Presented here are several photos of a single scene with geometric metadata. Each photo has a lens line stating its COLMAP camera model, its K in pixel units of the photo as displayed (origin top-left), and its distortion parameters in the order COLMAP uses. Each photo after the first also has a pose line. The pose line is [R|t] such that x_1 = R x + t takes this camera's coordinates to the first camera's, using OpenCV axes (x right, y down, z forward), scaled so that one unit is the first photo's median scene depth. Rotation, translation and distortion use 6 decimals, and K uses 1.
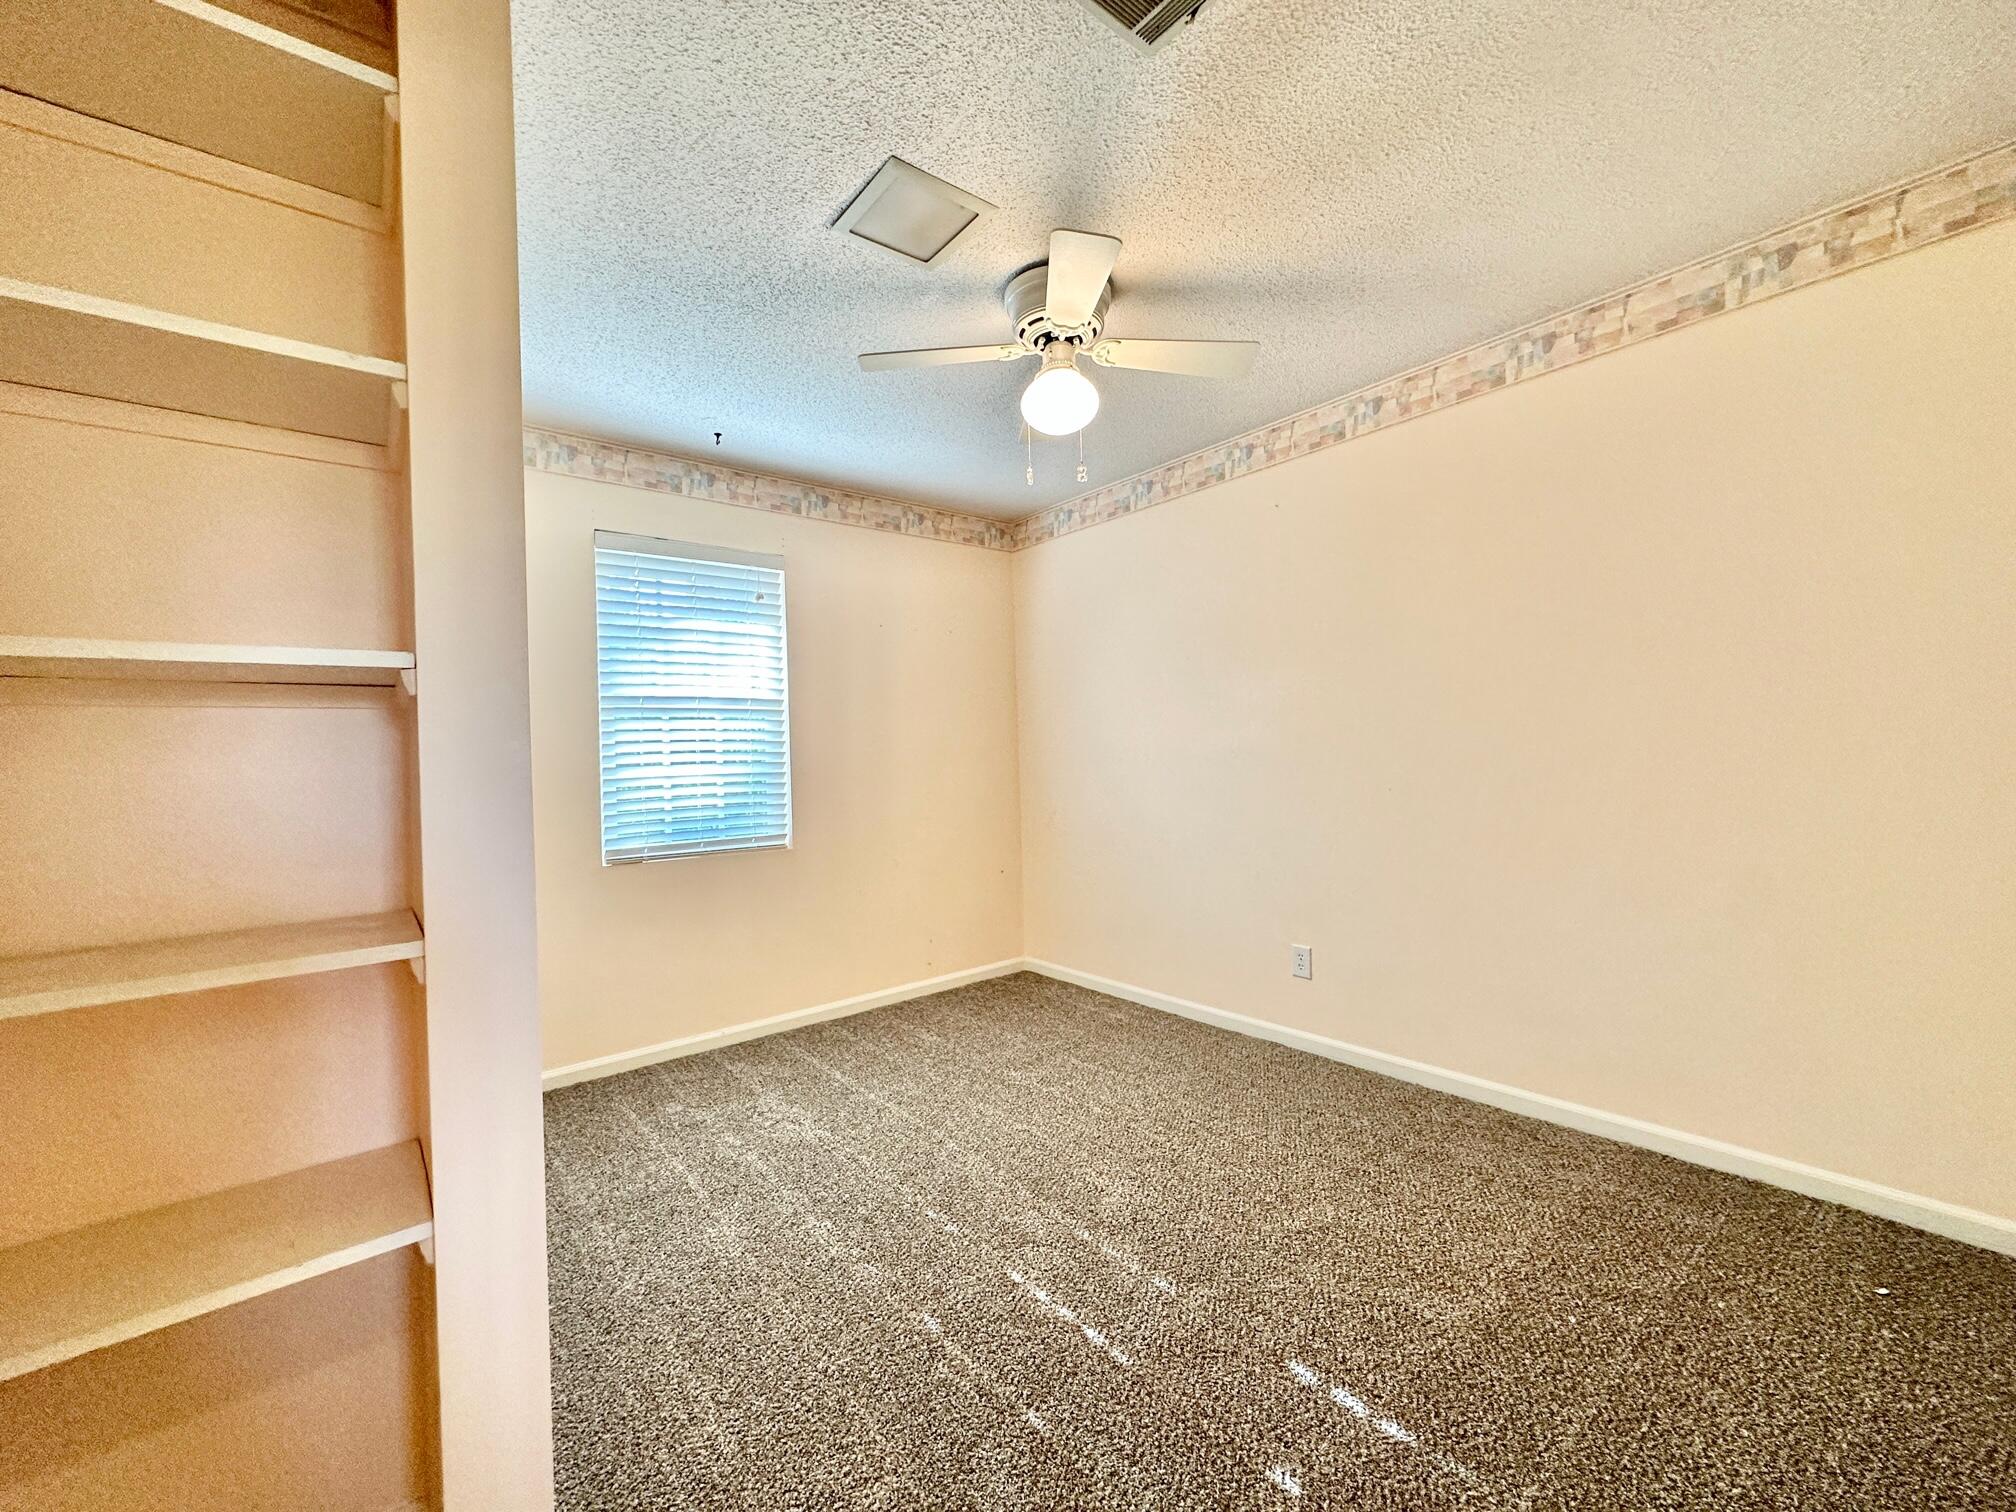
lens RADIAL K [[803.3, 0, 961.1], [0, 803.3, 761.7], [0, 0, 1]] dist [-0.004561, 0.001547]
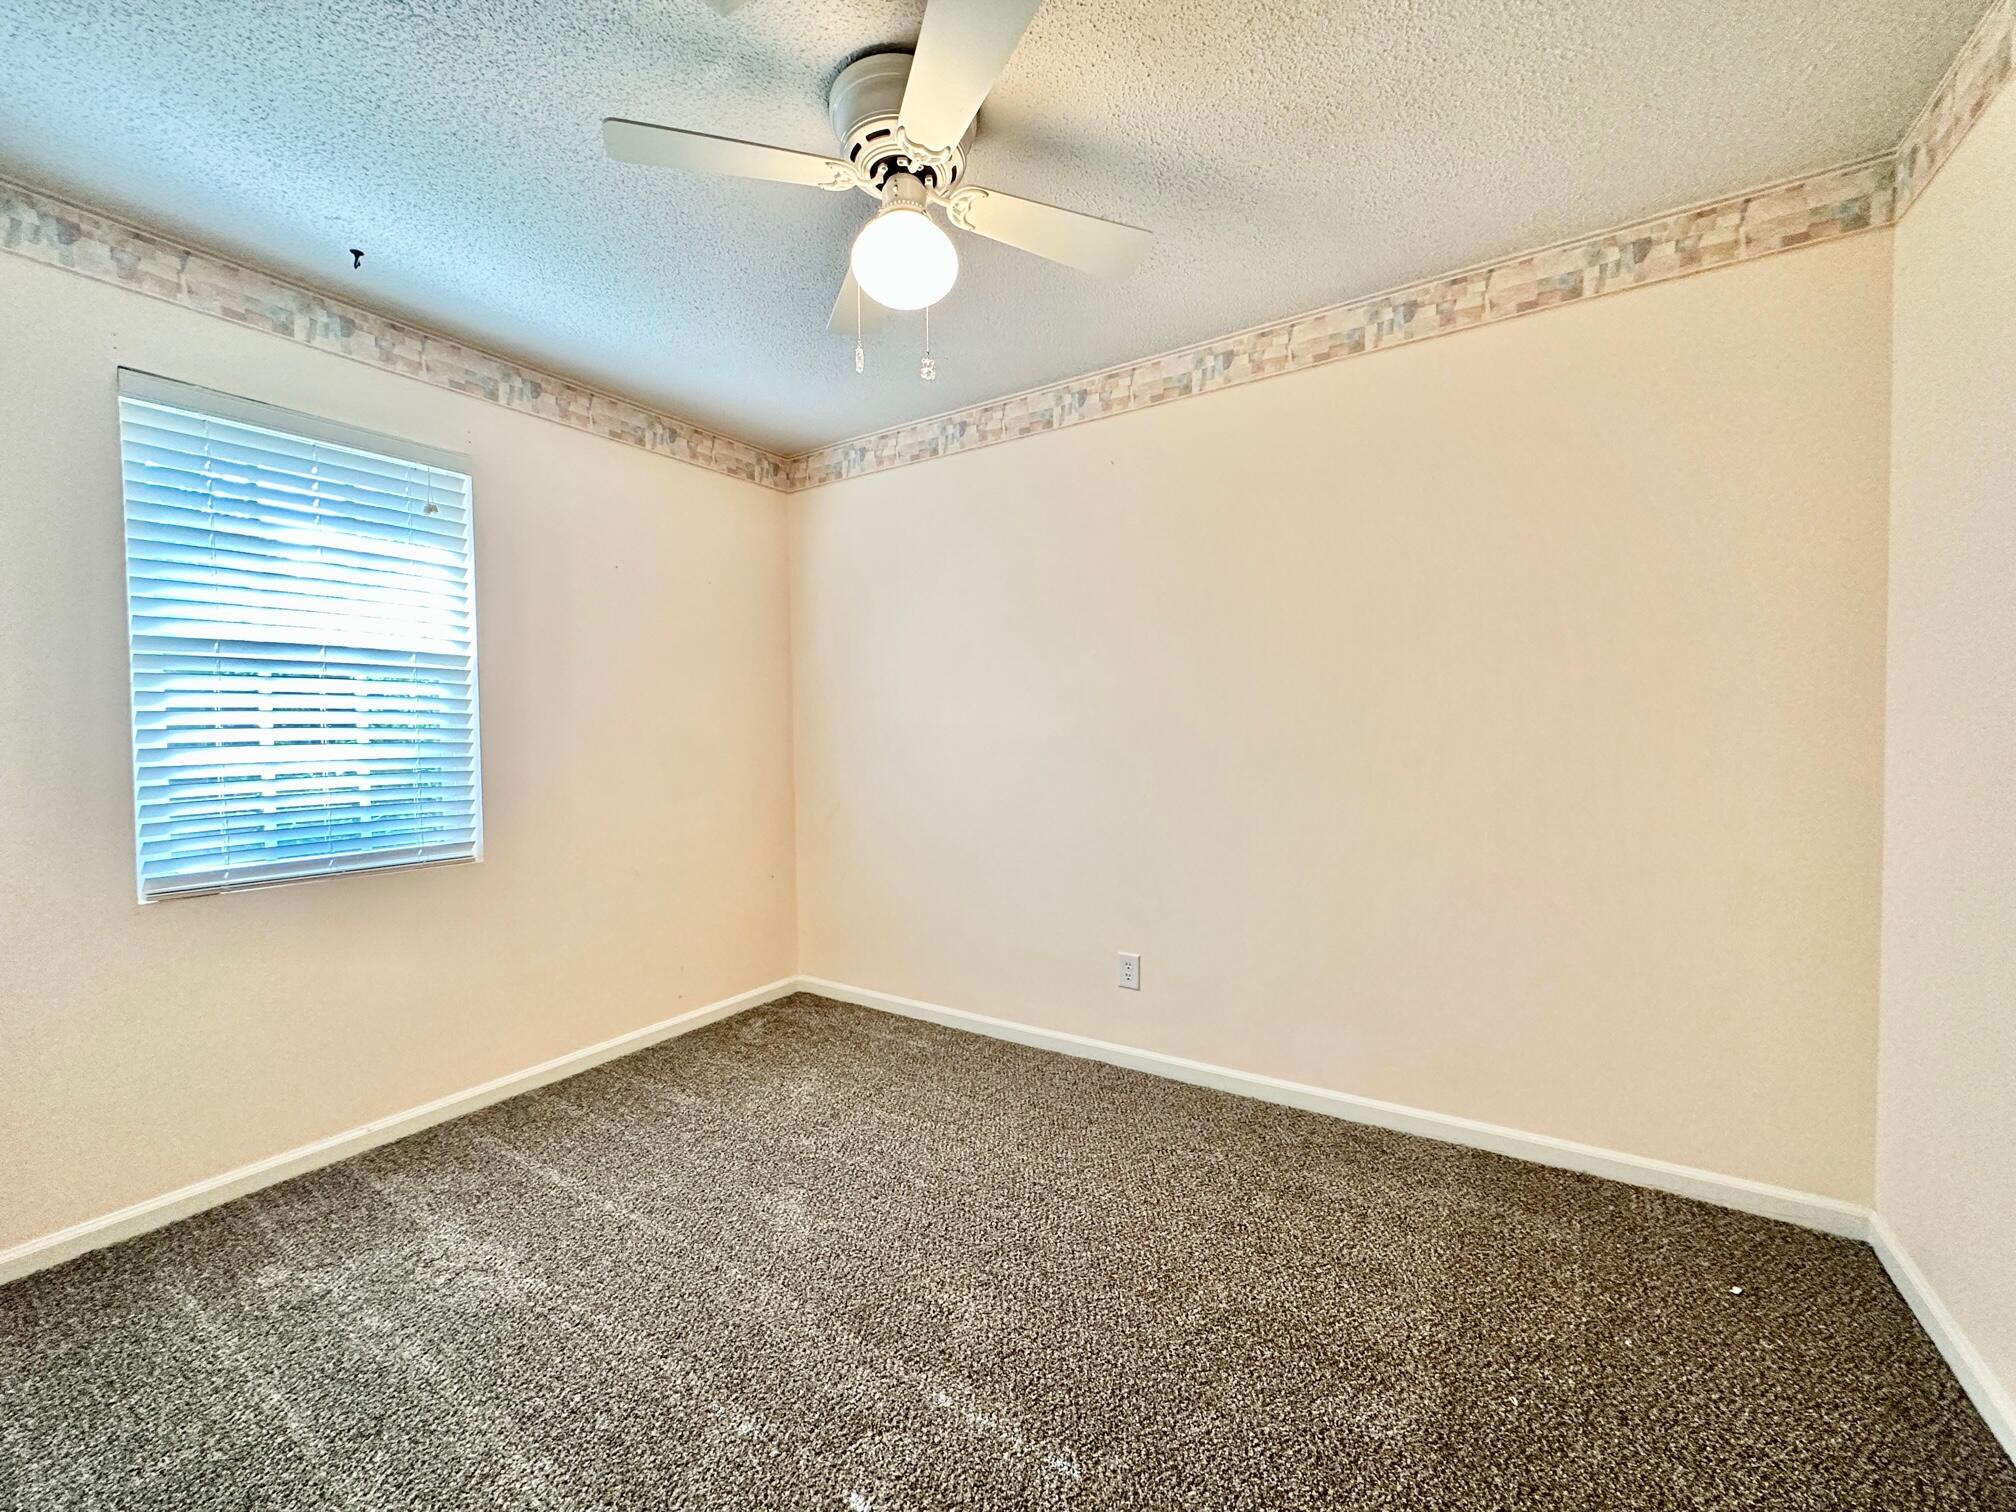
lens RADIAL K [[803.3, 0, 983.2], [0, 803.3, 757.2], [0, 0, 1]] dist [-0.004561, 0.001547]
pose [[0.939184, 0.006238, 0.343357, -0.054561], [-0.012866, 0.999772, 0.017028, -0.007559], [-0.343173, -0.020410, 0.939051, 0.257780]]
